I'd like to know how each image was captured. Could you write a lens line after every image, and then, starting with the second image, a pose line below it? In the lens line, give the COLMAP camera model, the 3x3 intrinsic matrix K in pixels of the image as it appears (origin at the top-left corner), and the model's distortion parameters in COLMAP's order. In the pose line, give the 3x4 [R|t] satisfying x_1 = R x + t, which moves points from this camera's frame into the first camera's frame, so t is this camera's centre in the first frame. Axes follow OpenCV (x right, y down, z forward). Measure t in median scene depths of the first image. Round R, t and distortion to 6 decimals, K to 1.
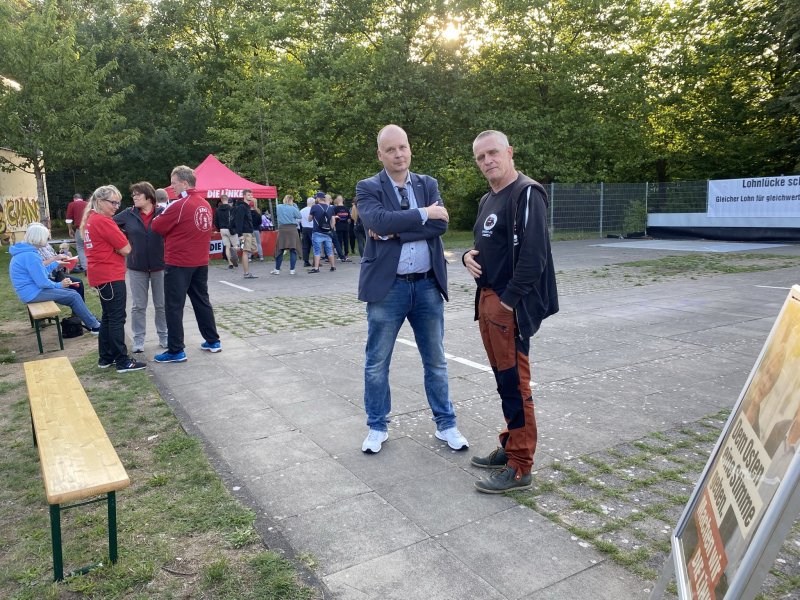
lens RADIAL K [[594.1, 0, 396.4], [0, 594.1, 299.4], [0, 0, 1]] dist [0.065981, -0.090370]
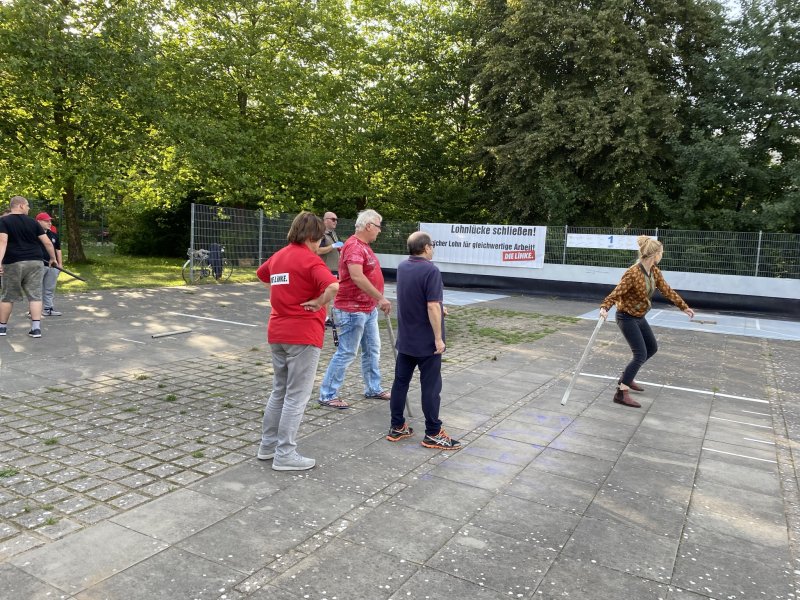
lens RADIAL K [[606.6, 0, 400.0], [0, 606.6, 300.0], [0, 0, 1]] dist [0.053837, -0.106921]
pose [[0.864812, 0.017308, 0.501798, 0.007459], [0.005040, 0.999056, -0.043145, -0.032034], [-0.502071, 0.039841, 0.863908, 0.181387]]
